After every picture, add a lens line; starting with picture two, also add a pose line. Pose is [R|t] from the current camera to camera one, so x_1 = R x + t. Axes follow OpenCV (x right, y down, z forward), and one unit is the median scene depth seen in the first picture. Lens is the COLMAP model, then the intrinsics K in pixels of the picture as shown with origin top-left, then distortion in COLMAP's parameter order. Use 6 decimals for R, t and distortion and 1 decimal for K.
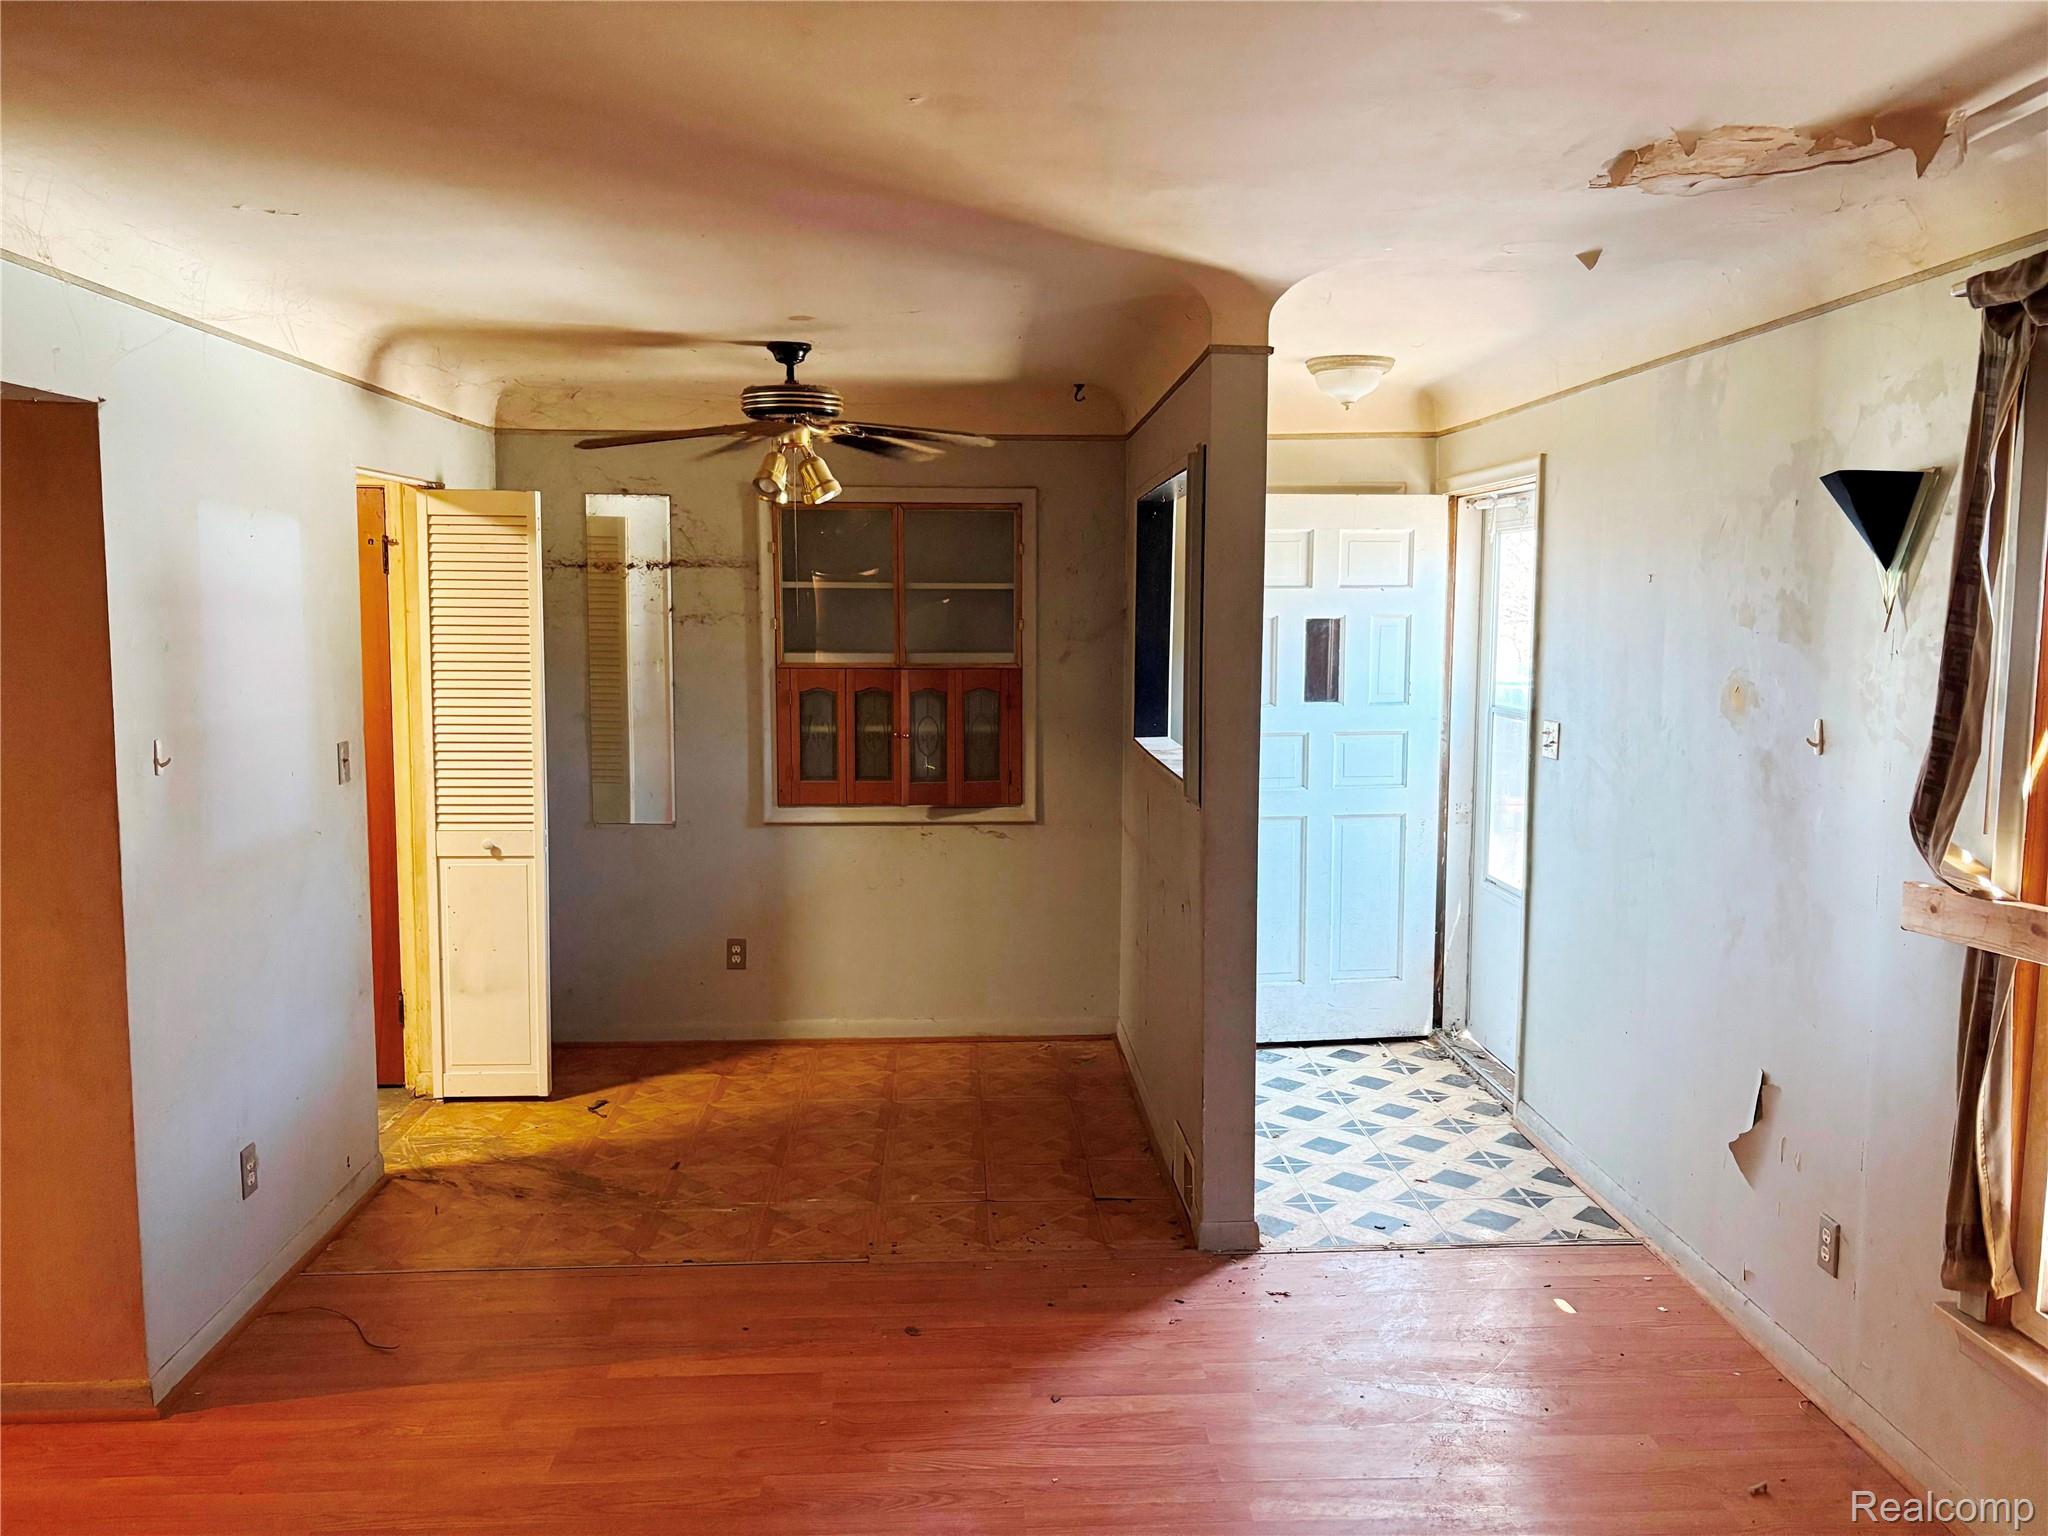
lens RADIAL K [[1546.2, 0, 1046.6], [0, 1546.2, 771.8], [0, 0, 1]] dist [0.013450, -0.009101]
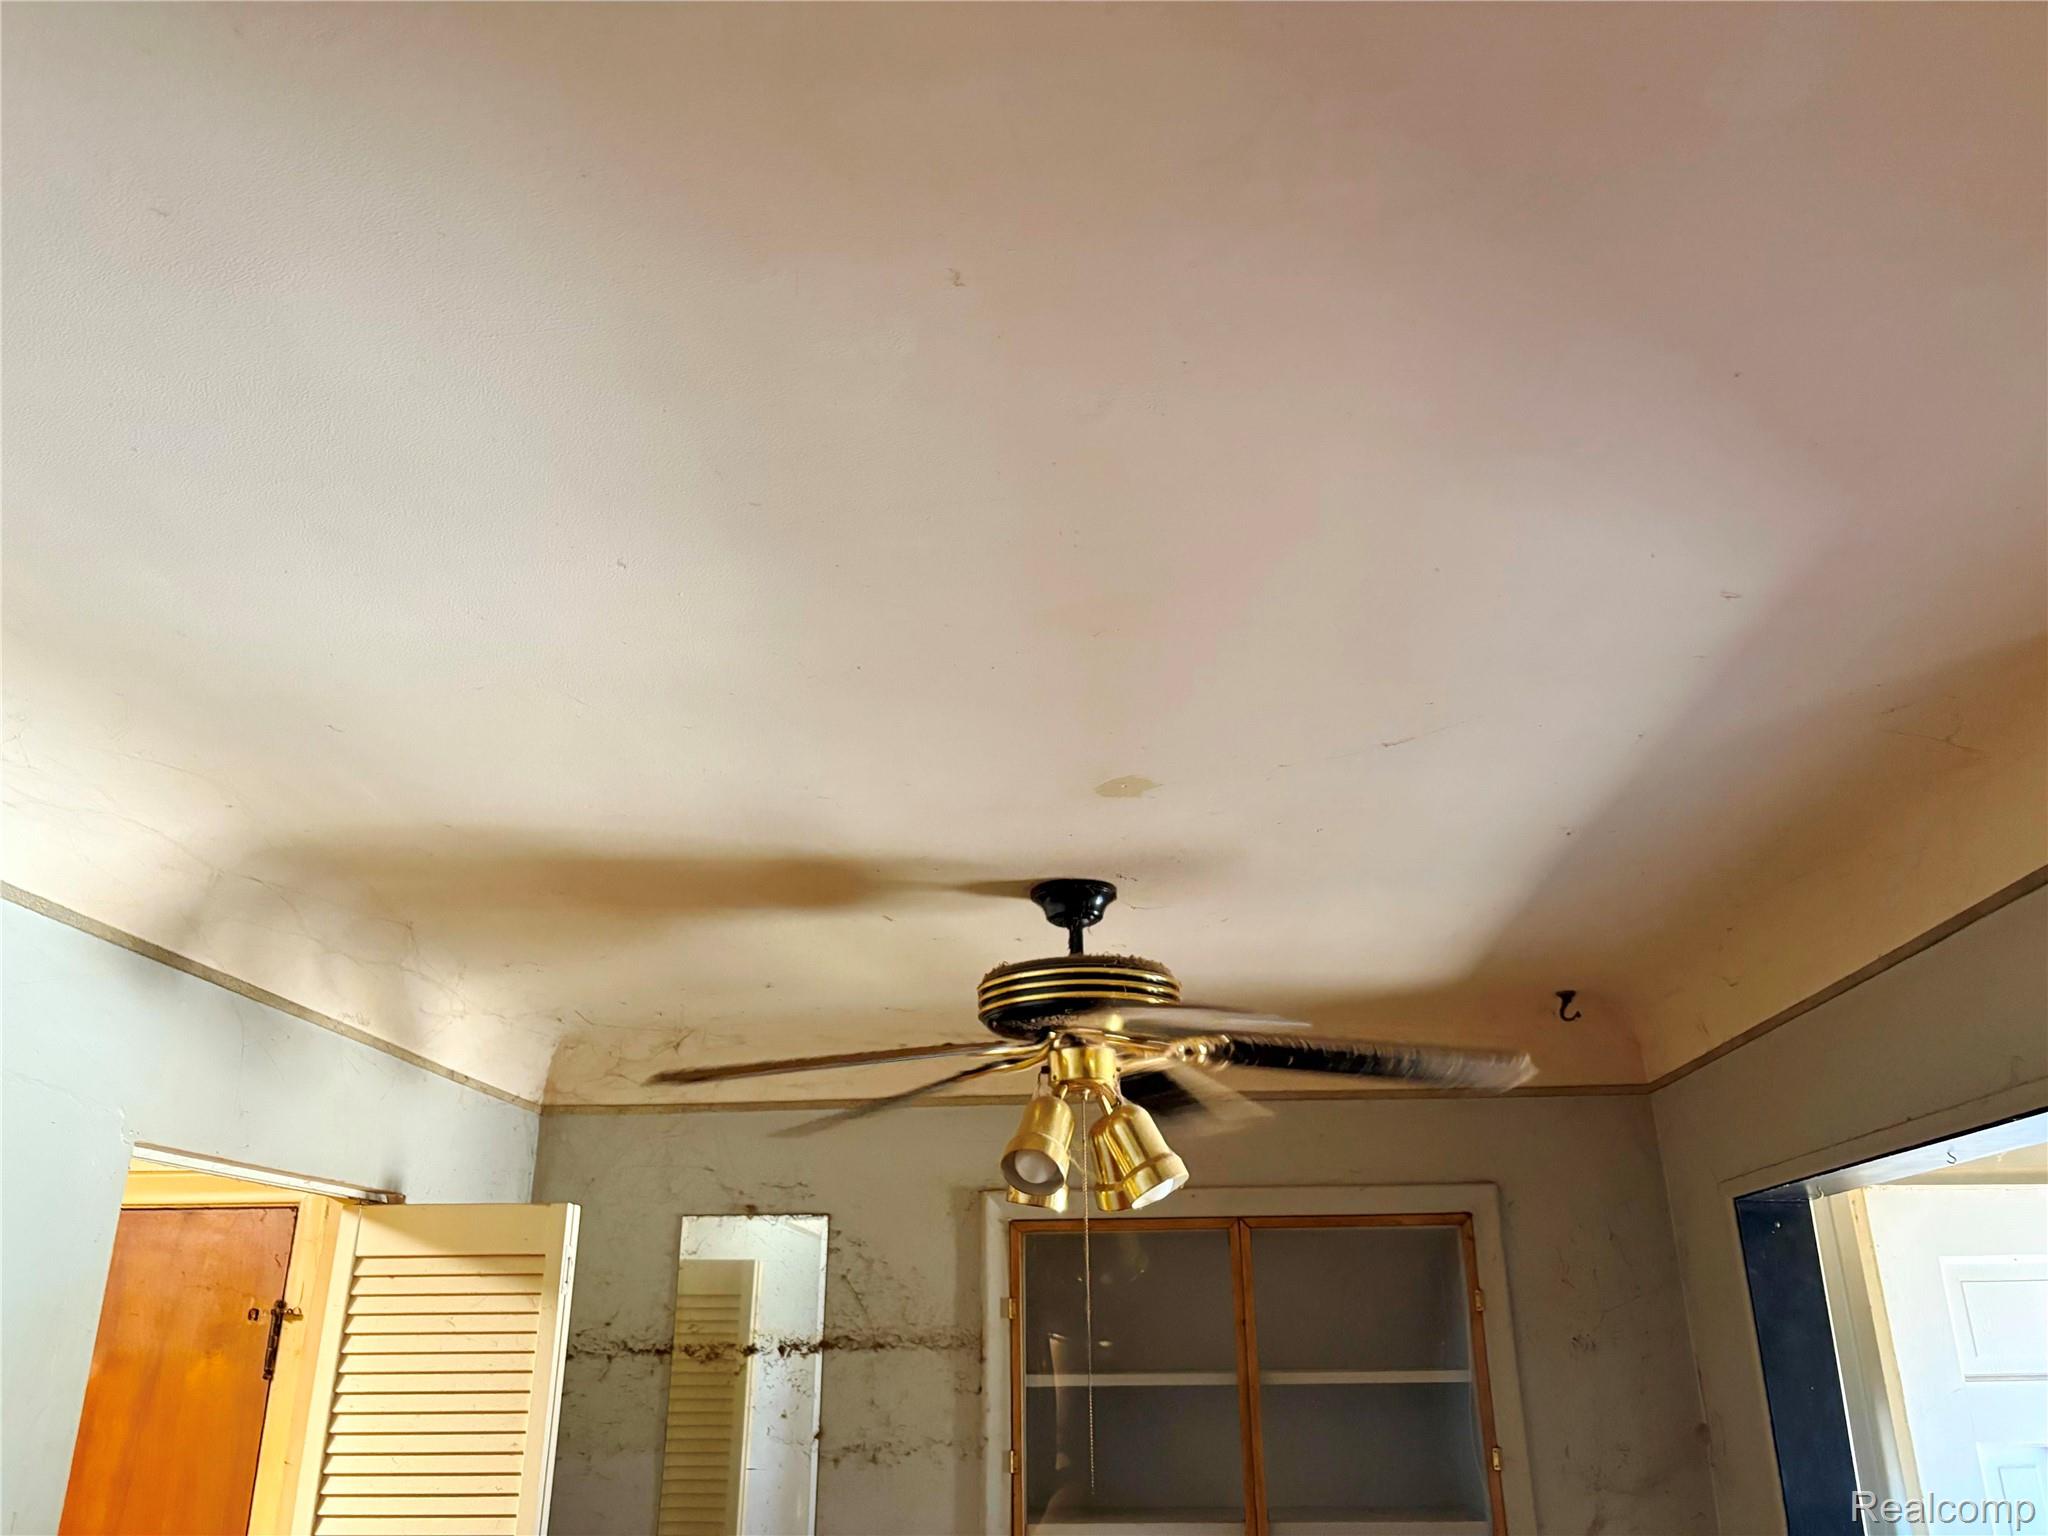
lens RADIAL K [[1546.2, 0, 1046.6], [0, 1546.2, 771.8], [0, 0, 1]] dist [0.013450, -0.009101]
pose [[0.993922, -0.053197, -0.096382, -0.105562], [0.003328, 0.889616, -0.456696, -0.066884], [0.110038, 0.453600, 0.884386, 0.453296]]
